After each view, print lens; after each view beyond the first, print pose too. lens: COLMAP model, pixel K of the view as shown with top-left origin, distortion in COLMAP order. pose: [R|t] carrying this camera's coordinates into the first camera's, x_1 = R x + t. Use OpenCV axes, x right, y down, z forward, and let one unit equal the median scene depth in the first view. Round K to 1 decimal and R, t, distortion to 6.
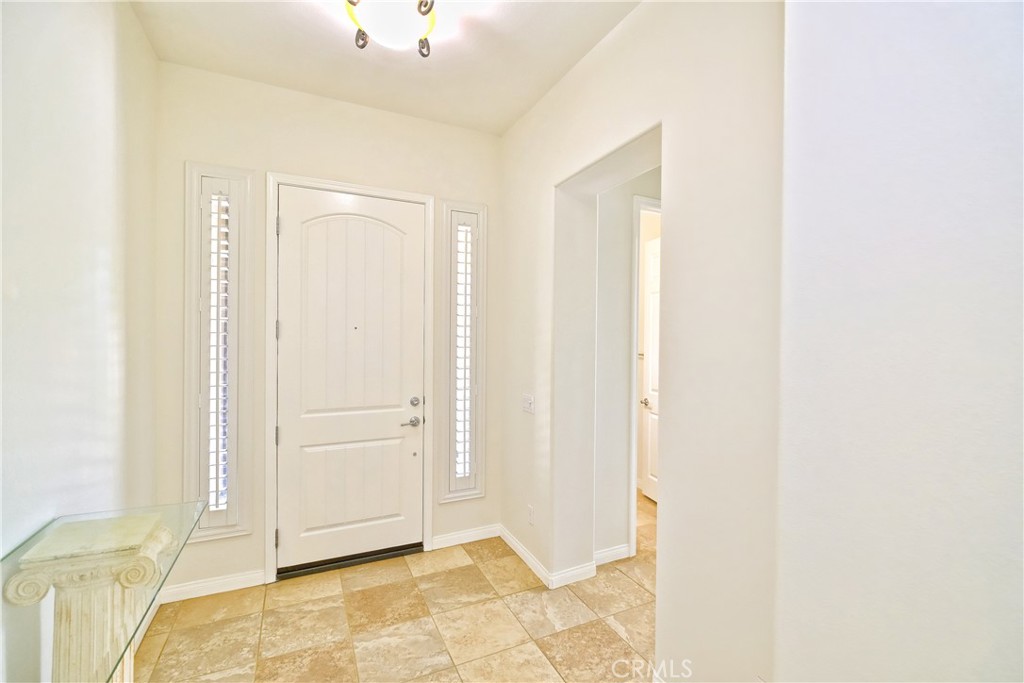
lens RADIAL K [[444.1, 0, 512.0], [0, 444.1, 341.5], [0, 0, 1]] dist [-0.002154, -0.000076]
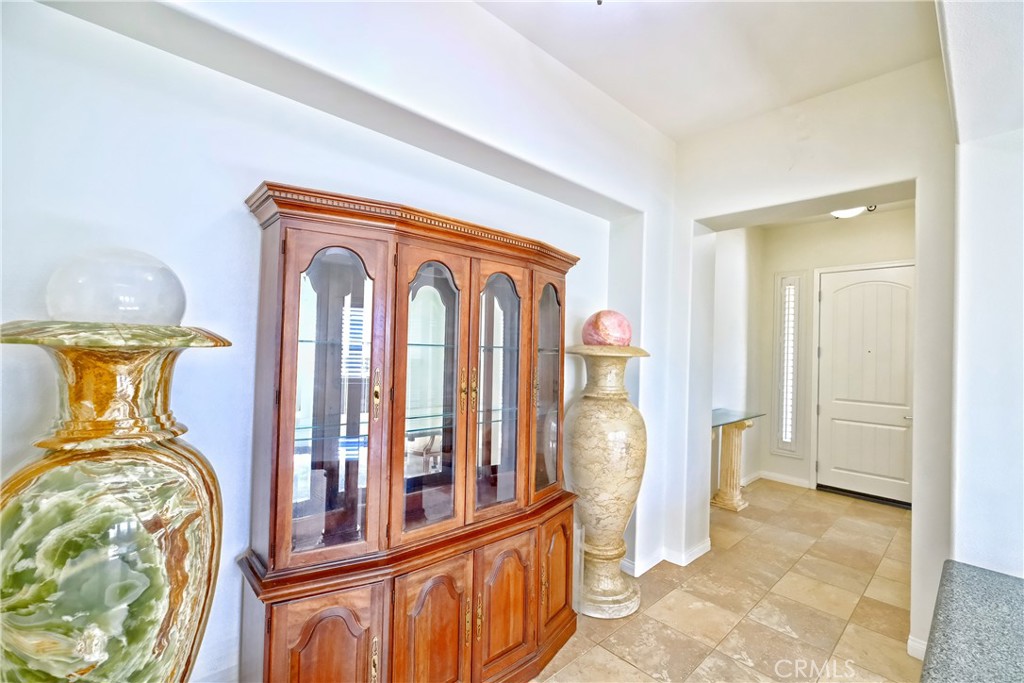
lens RADIAL K [[444.1, 0, 512.0], [0, 444.1, 341.5], [0, 0, 1]] dist [-0.002154, -0.000076]
pose [[0.302993, -0.010266, -0.952937, 0.841863], [-0.029096, 0.999376, -0.020017, 0.001739], [0.952548, 0.033792, 0.302506, -0.772460]]
